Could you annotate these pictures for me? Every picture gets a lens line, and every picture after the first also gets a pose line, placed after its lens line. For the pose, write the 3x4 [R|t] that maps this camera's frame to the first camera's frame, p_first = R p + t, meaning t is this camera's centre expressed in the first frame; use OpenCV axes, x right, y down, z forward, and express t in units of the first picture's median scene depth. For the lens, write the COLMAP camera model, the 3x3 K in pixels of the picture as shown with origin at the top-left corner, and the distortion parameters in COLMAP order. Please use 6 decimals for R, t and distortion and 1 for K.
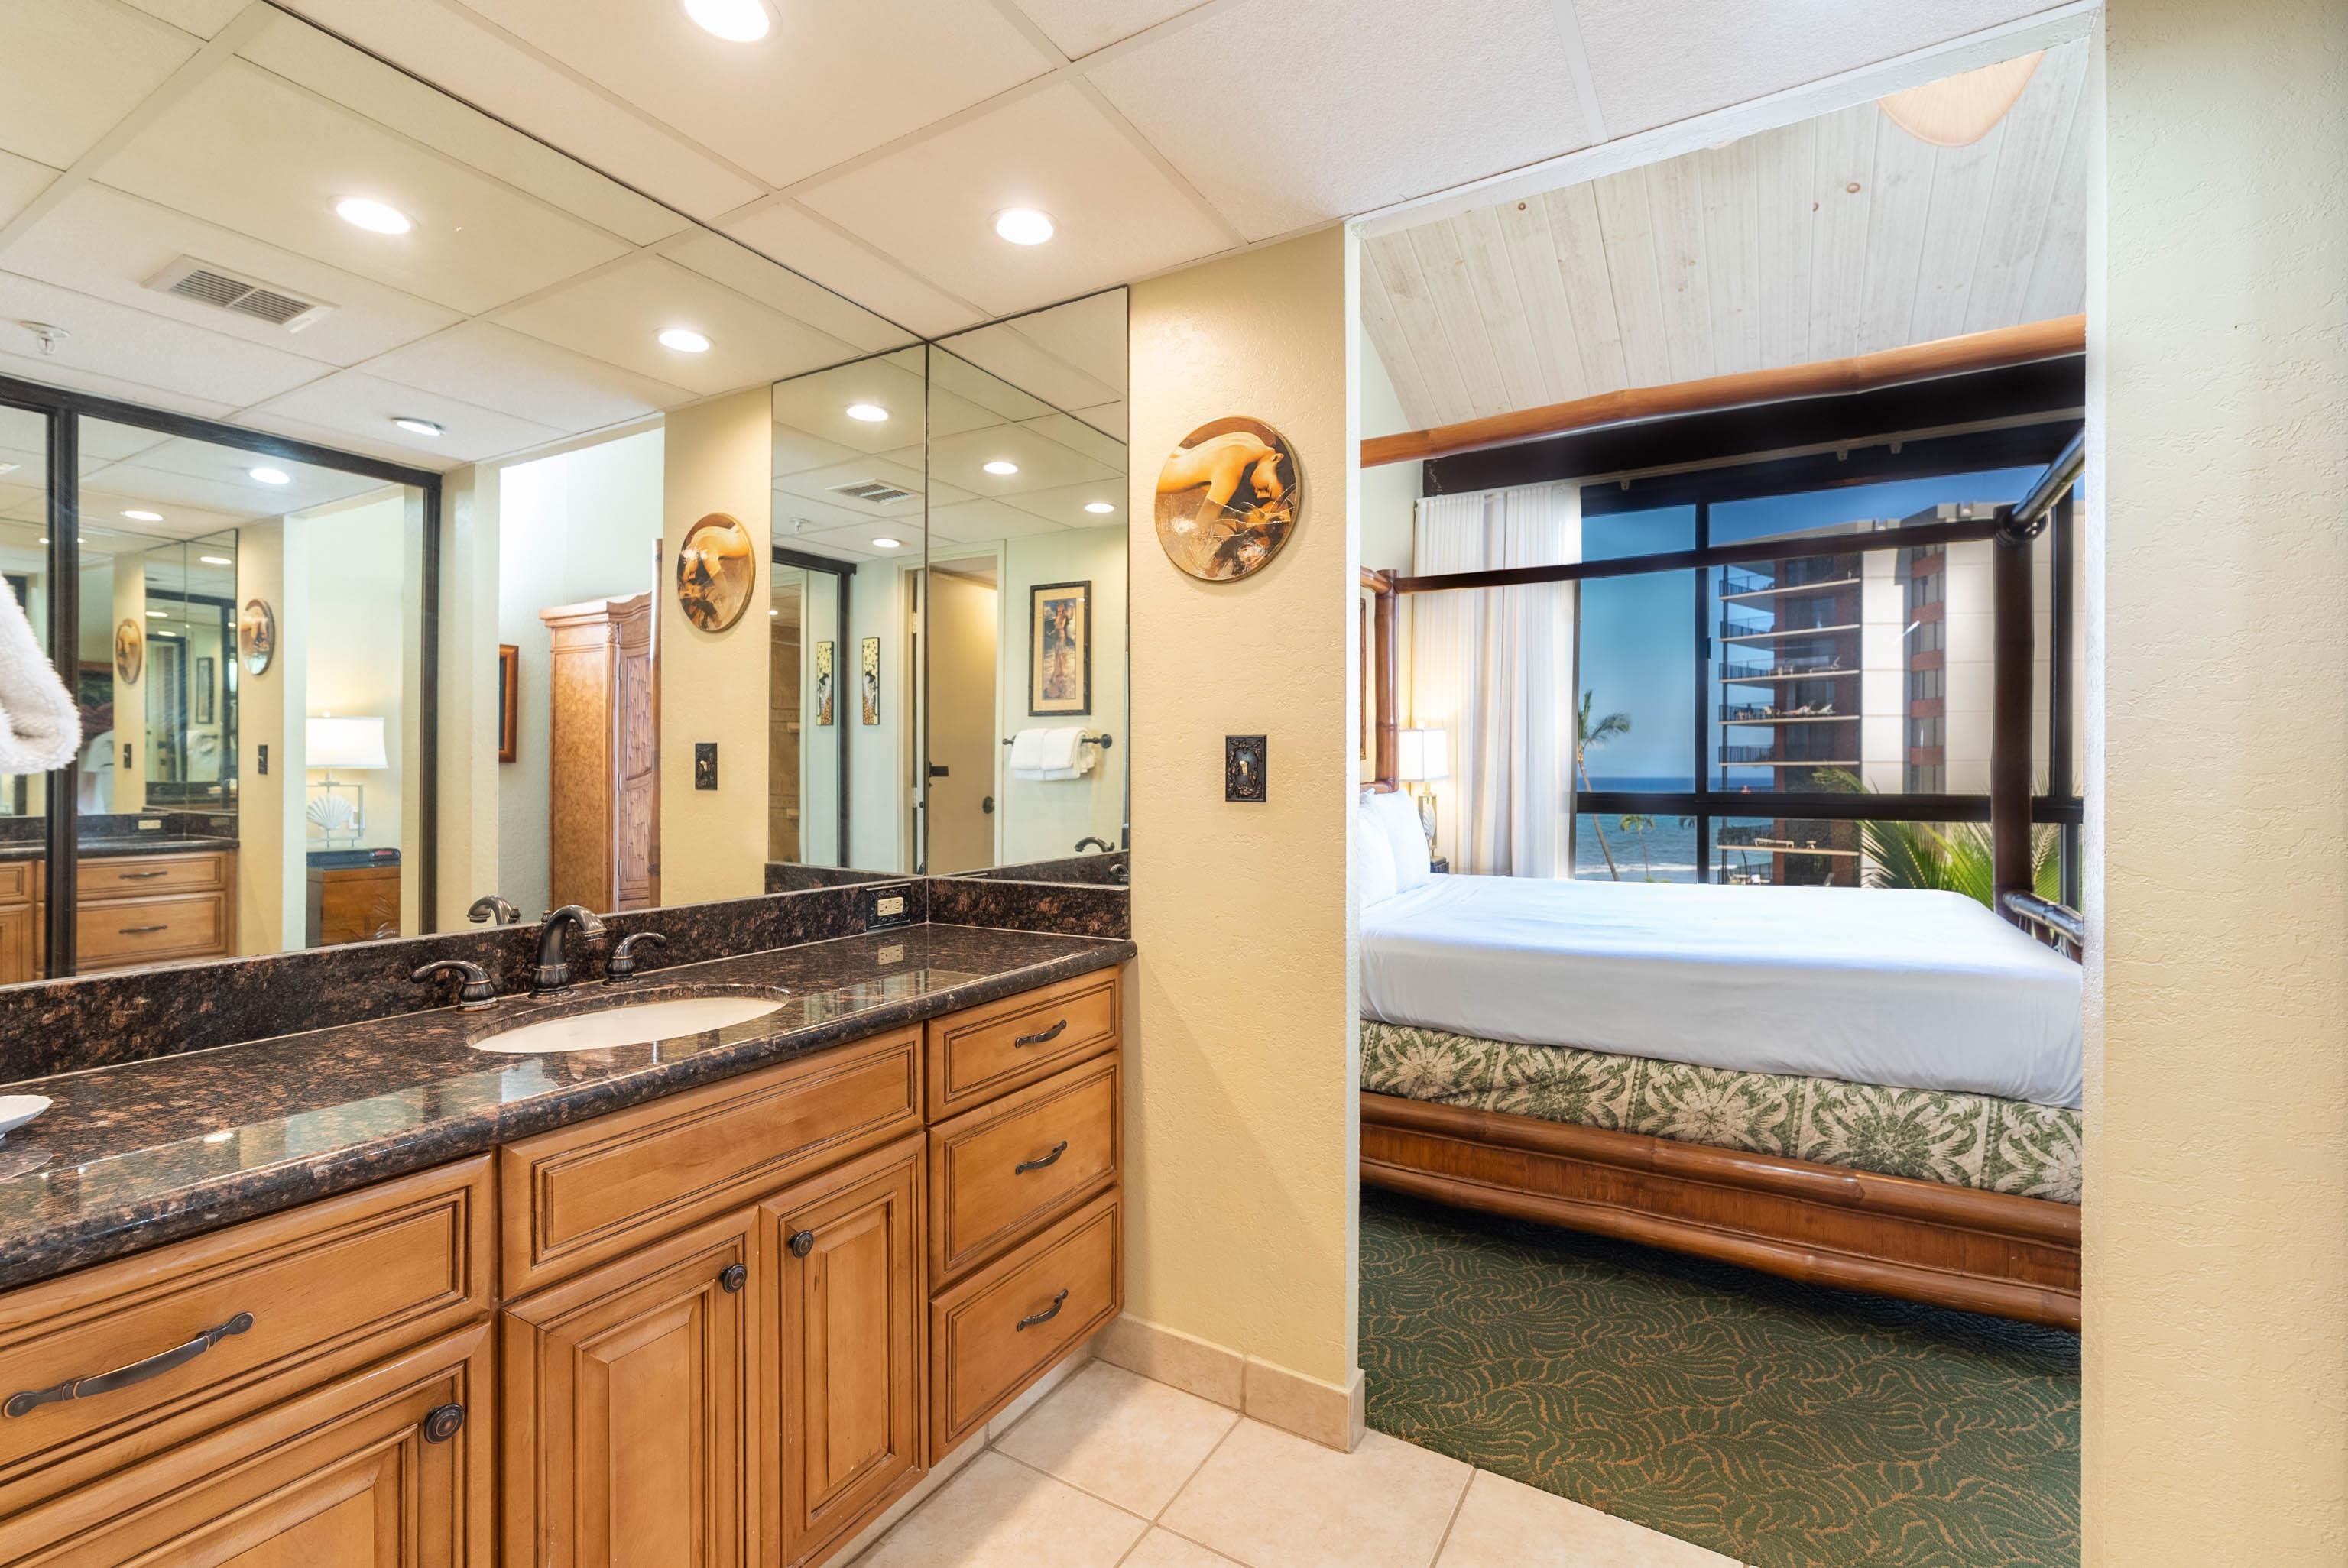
lens RADIAL K [[1022.3, 0, 1165.2], [0, 1022.3, 779.4], [0, 0, 1]] dist [0.013999, 0.000275]
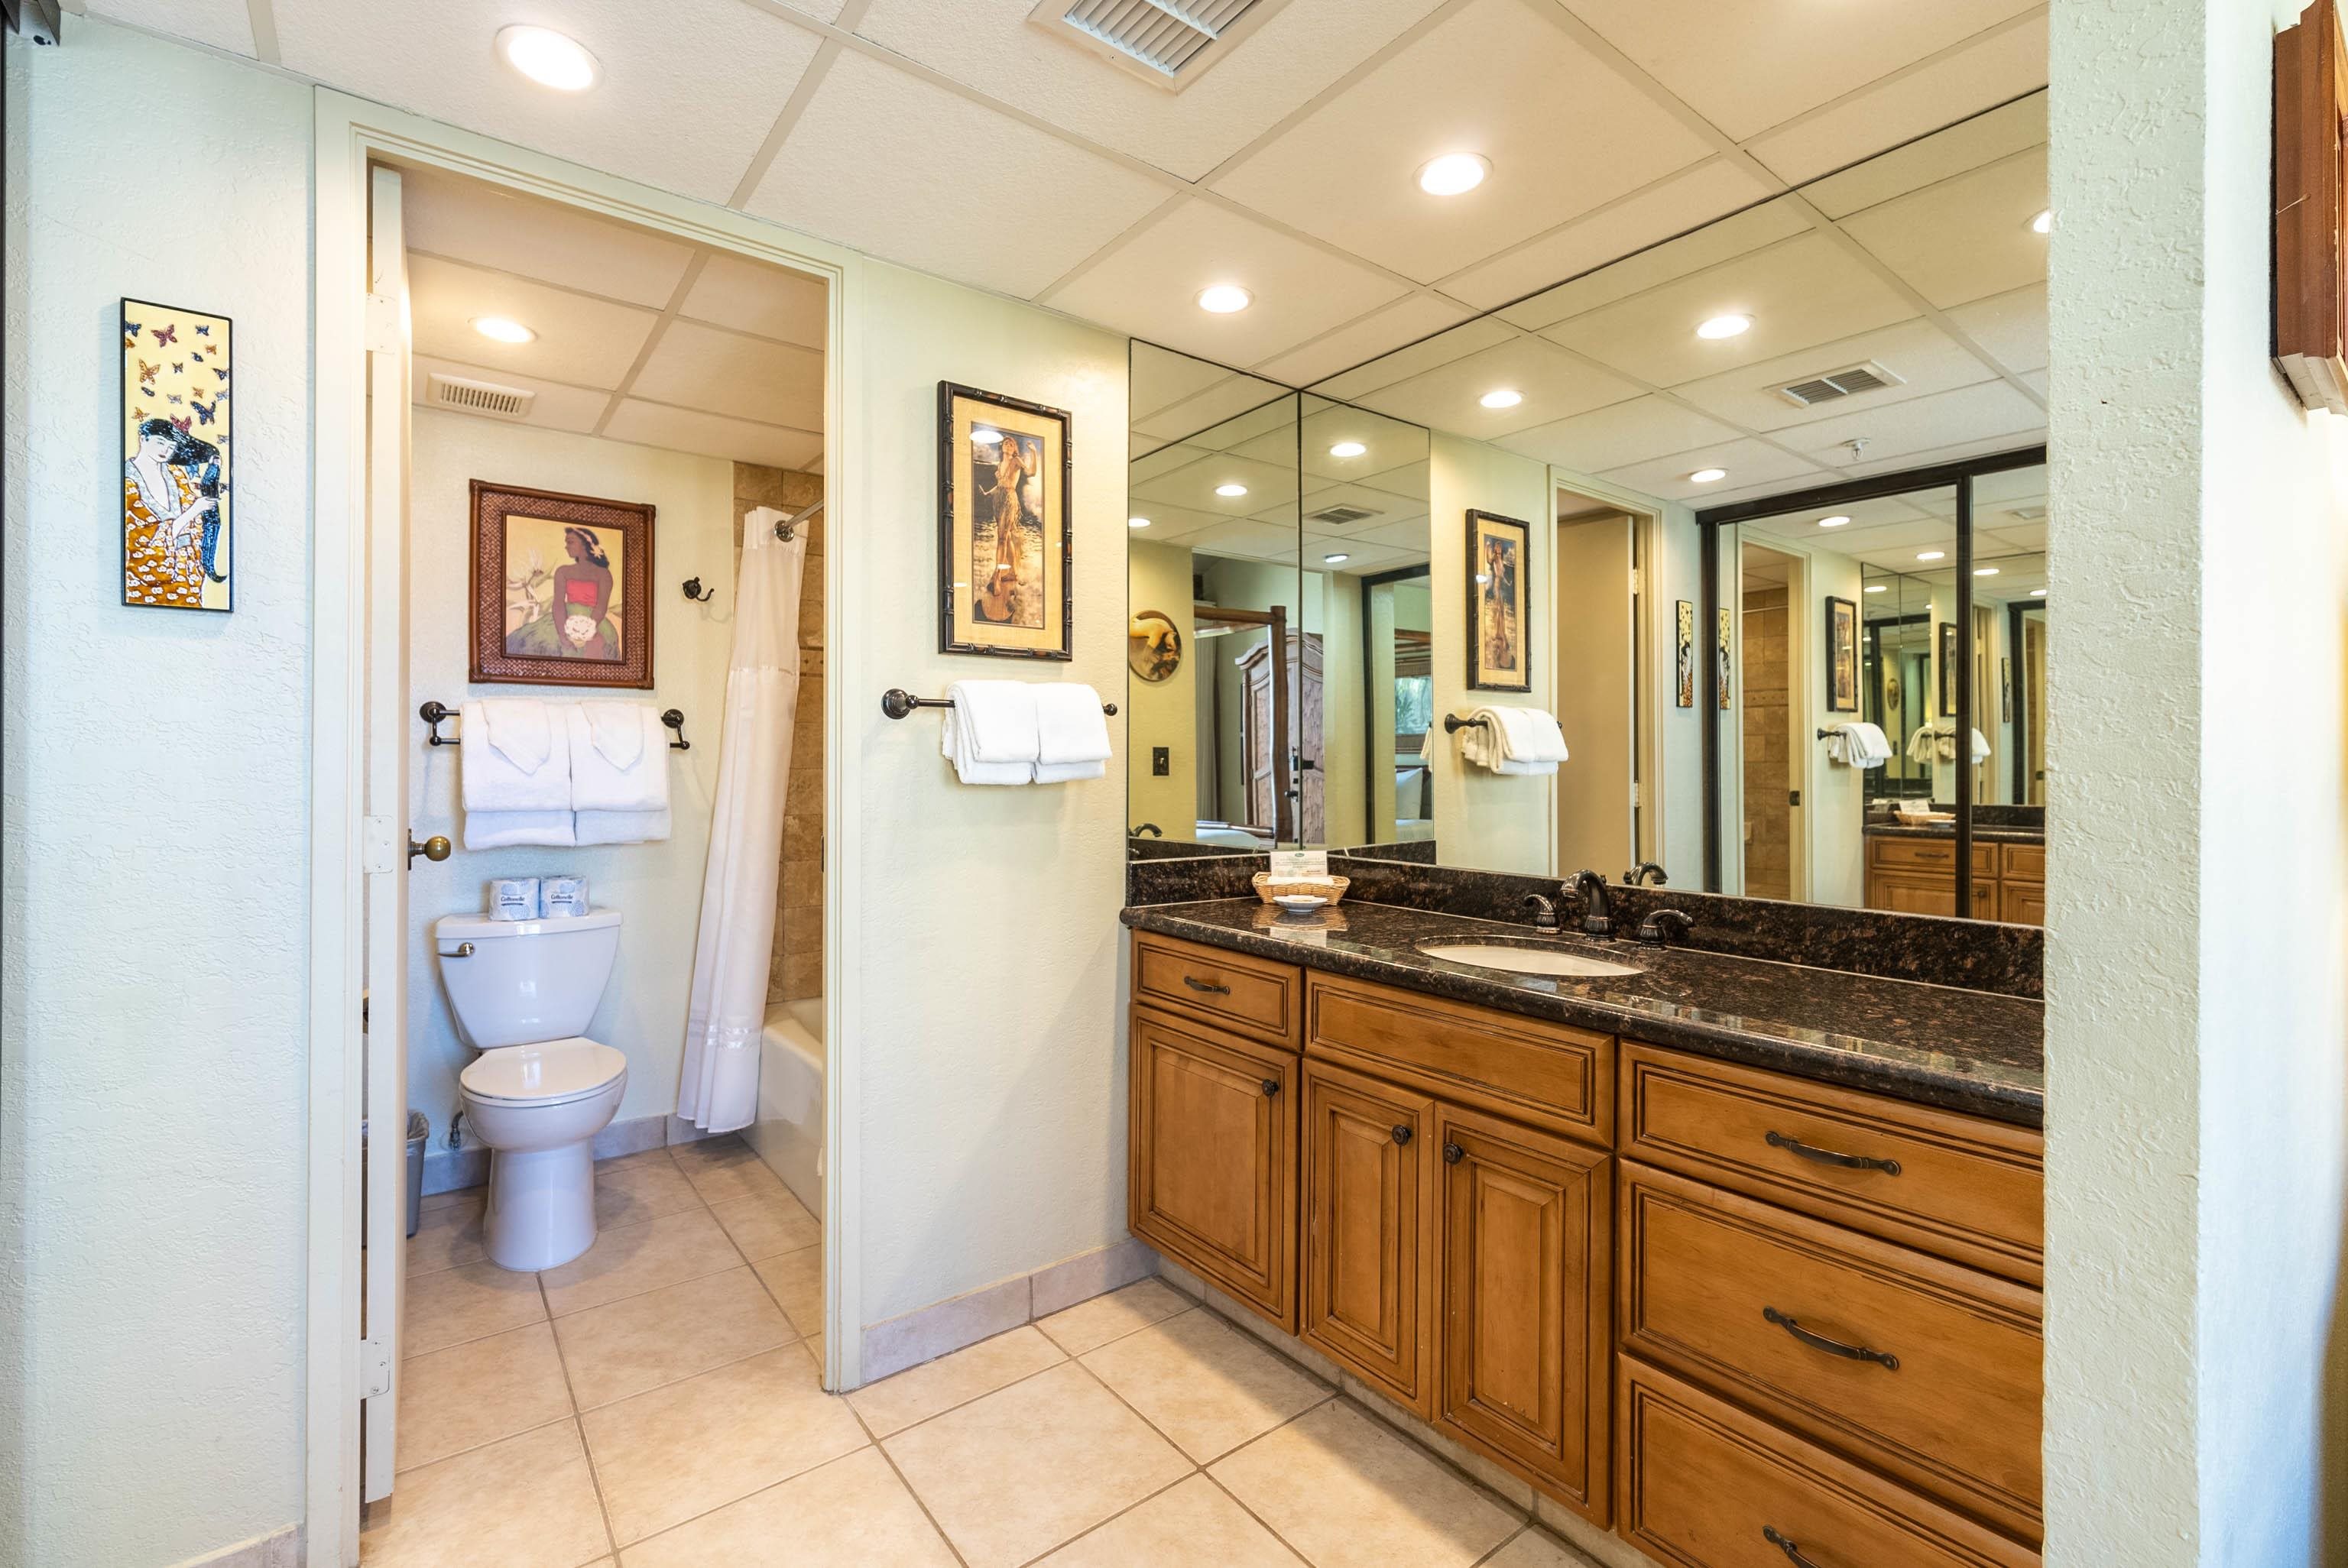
lens RADIAL K [[1022.3, 0, 1169.4], [0, 1022.3, 770.7], [0, 0, 1]] dist [0.013999, 0.000275]
pose [[-0.371536, 0.001015, -0.928418, 0.749571], [-0.007877, 0.999960, 0.004245, 0.000256], [0.928385, 0.008890, -0.371513, 0.957263]]
